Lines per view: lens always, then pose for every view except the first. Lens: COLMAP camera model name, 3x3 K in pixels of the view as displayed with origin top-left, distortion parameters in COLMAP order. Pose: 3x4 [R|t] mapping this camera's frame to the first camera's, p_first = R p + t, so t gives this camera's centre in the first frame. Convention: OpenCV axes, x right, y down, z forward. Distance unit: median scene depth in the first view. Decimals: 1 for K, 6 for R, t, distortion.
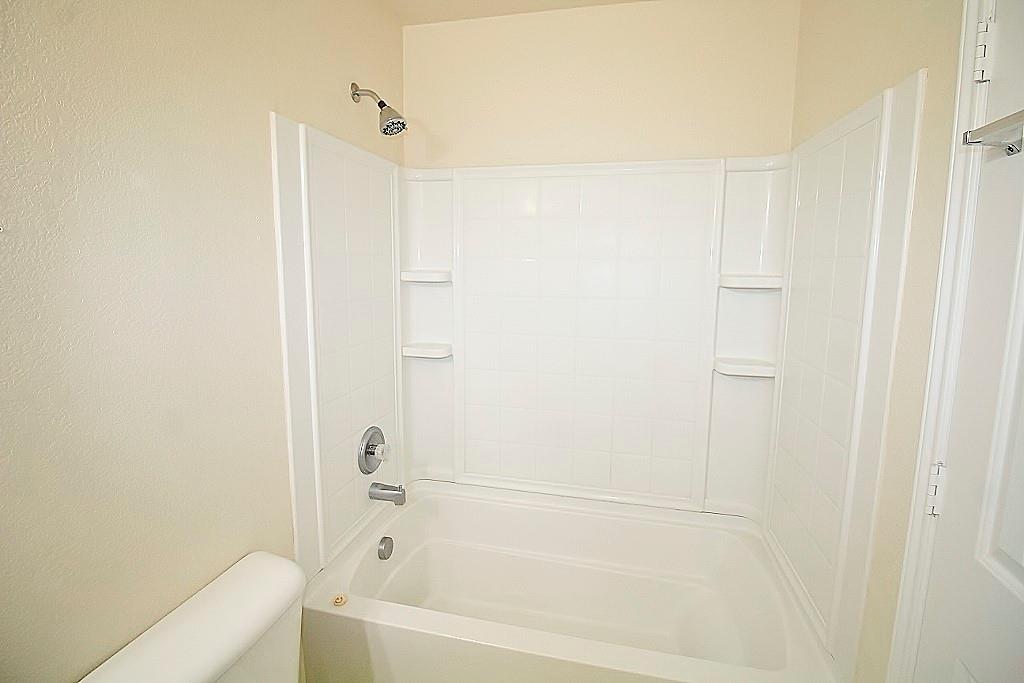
lens RADIAL K [[478.3, 0, 519.6], [0, 478.3, 329.8], [0, 0, 1]] dist [-0.000335, -0.010051]
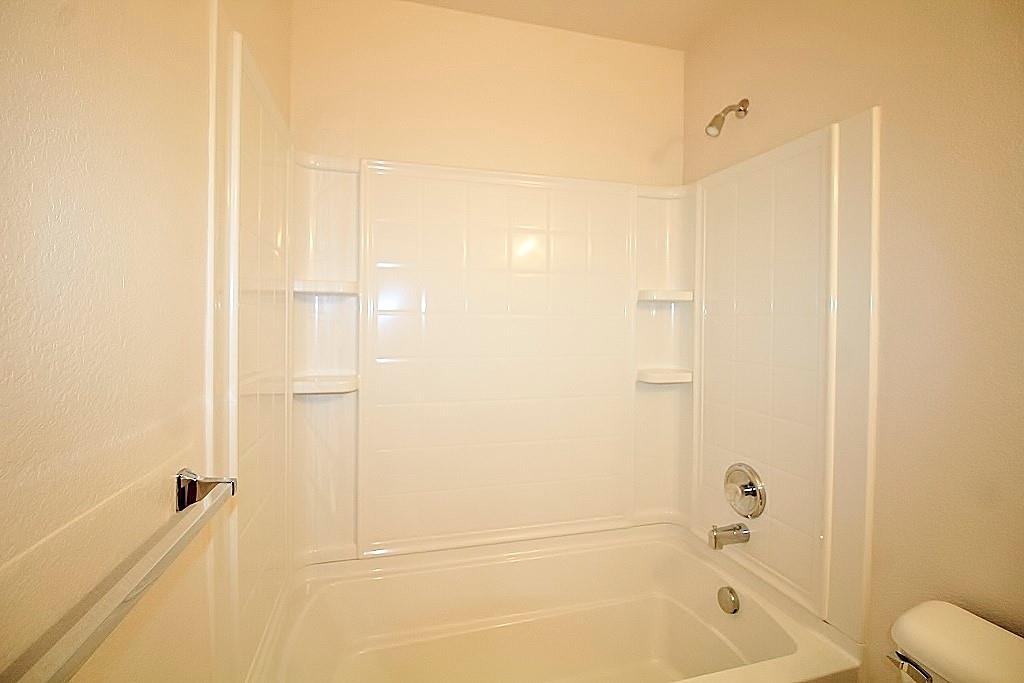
lens RADIAL K [[478.3, 0, 519.6], [0, 478.3, 329.8], [0, 0, 1]] dist [-0.000335, -0.010051]
pose [[0.878317, -0.010680, 0.477959, -0.318792], [0.063589, 0.993477, -0.094654, 0.055446], [-0.473831, 0.113529, 0.873267, 0.202575]]
